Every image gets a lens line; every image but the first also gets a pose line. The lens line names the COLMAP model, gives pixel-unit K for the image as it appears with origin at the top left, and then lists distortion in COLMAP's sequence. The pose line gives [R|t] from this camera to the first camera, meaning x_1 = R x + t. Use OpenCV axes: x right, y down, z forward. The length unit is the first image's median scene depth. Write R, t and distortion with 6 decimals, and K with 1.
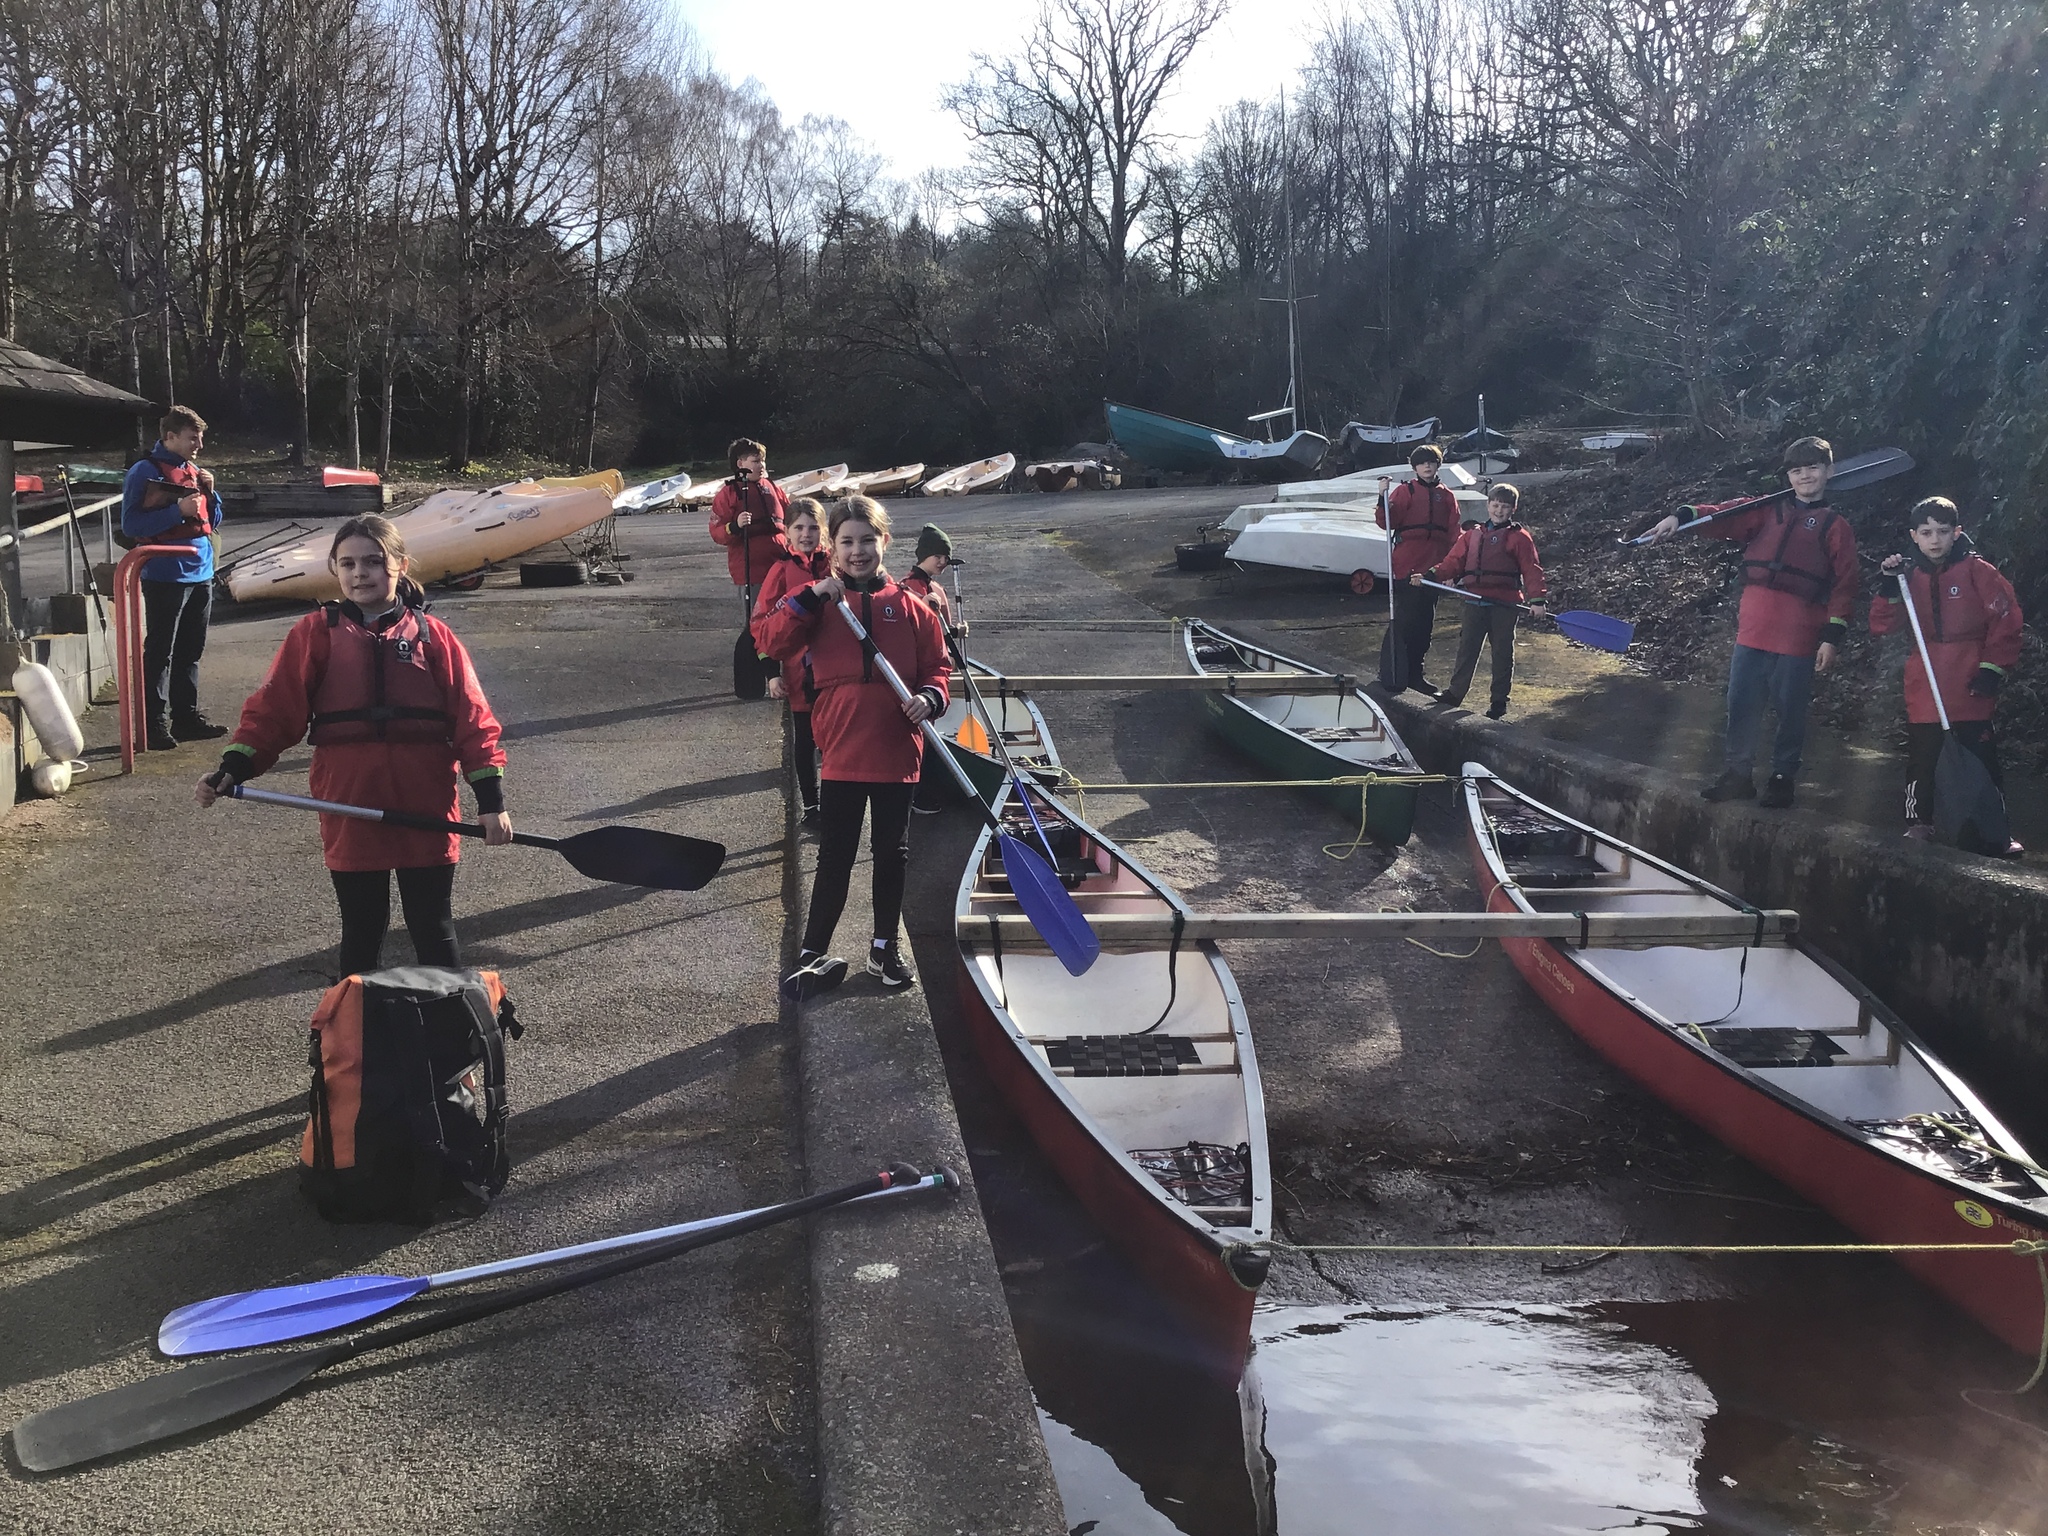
lens RADIAL K [[1853.7, 0, 1019.5], [0, 1853.7, 769.0], [0, 0, 1]] dist [0.000584, 0.001685]
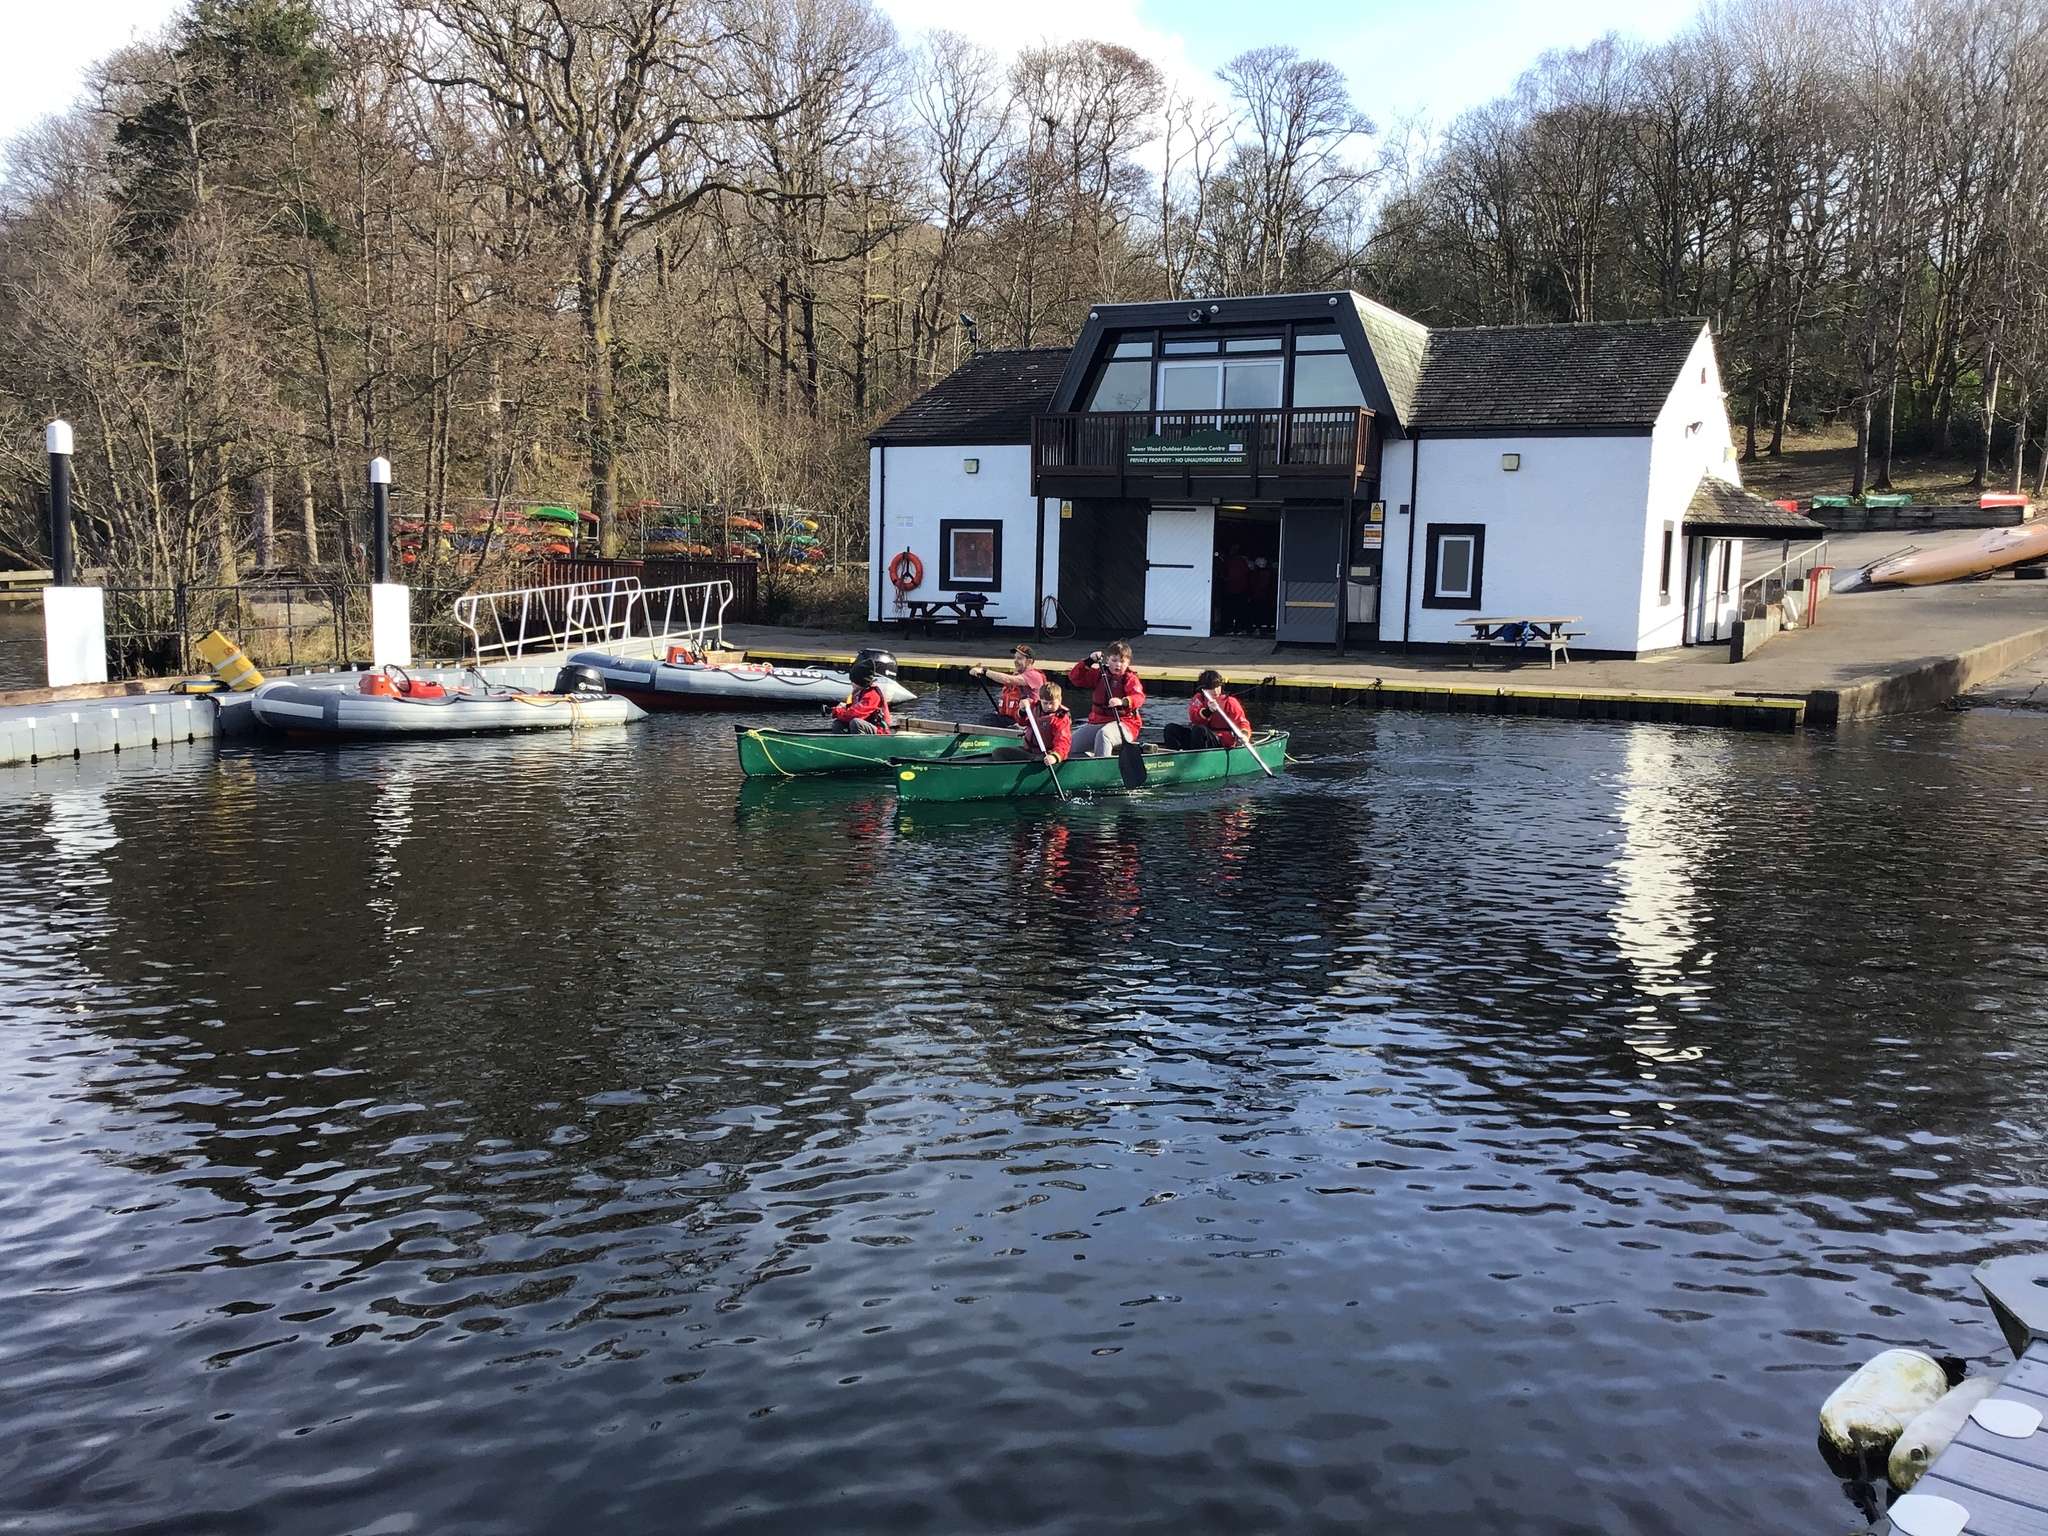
lens RADIAL K [[1853.7, 0, 1019.5], [0, 1853.7, 768.8], [0, 0, 1]] dist [0.000584, 0.001685]
pose [[0.641543, 0.098708, -0.760710, 0.264898], [-0.092165, 0.994421, 0.051306, 0.046602], [0.761530, 0.037196, 0.647061, -0.505995]]
